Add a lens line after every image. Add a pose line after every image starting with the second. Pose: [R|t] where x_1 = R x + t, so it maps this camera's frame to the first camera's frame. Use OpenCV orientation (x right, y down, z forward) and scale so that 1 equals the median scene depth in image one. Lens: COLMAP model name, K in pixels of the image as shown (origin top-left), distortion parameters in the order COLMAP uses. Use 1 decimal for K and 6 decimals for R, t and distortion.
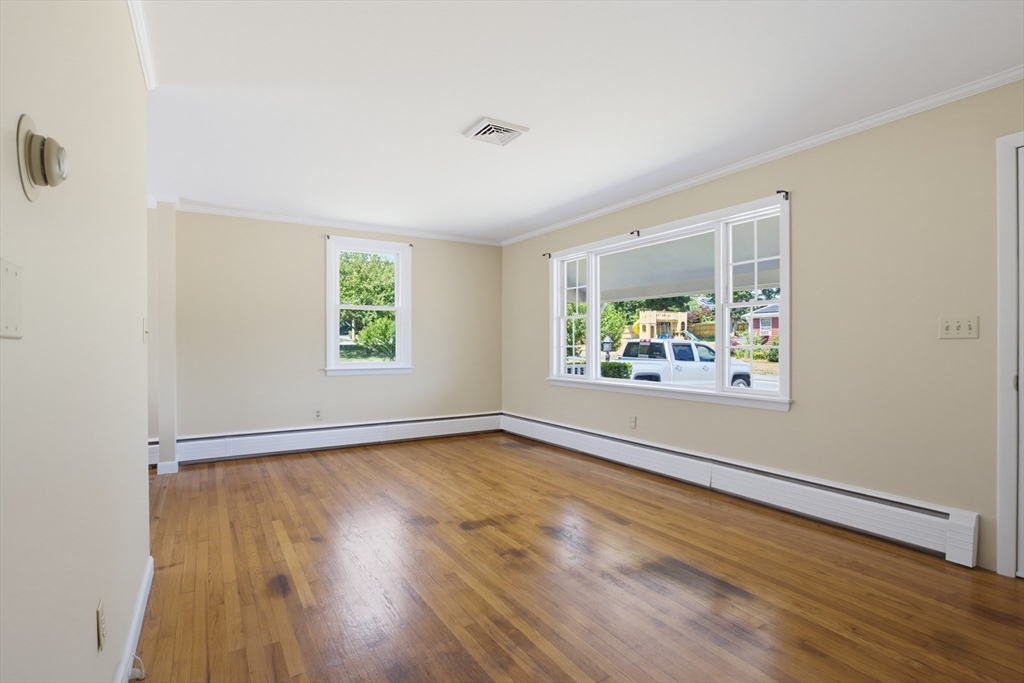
lens RADIAL K [[500.9, 0, 515.1], [0, 500.9, 345.0], [0, 0, 1]] dist [-0.026959, 0.000765]
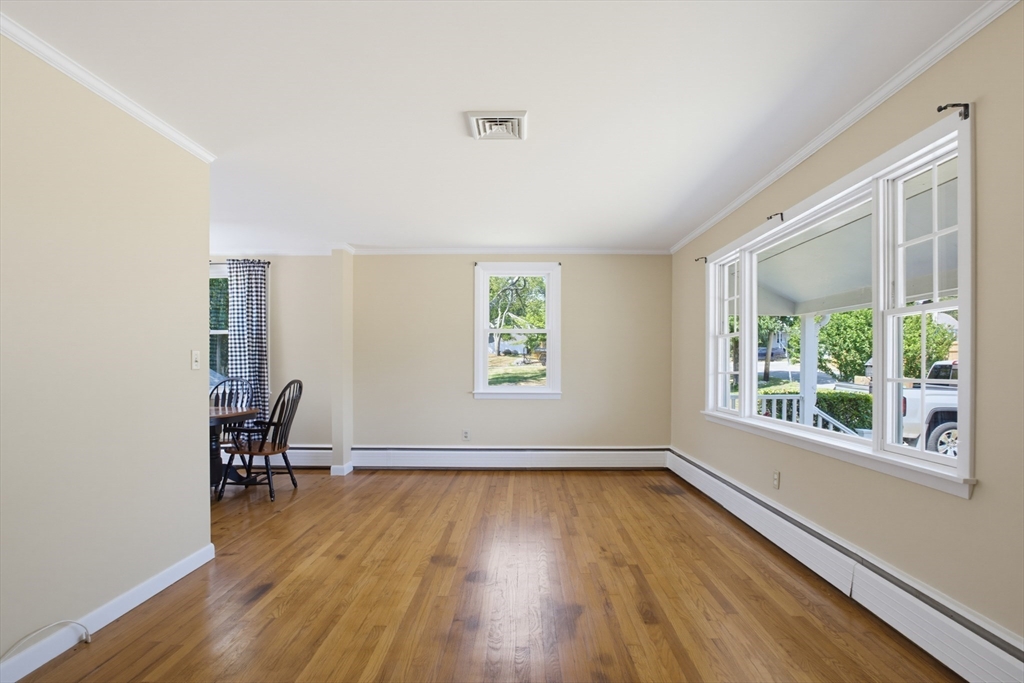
lens RADIAL K [[504.0, 0, 522.2], [0, 504.0, 365.3], [0, 0, 1]] dist [-0.045486, 0.013400]
pose [[0.846683, 0.004165, -0.532082, 0.365095], [-0.003926, 0.999991, 0.001582, -0.012469], [0.532084, 0.000749, 0.846692, 0.236508]]
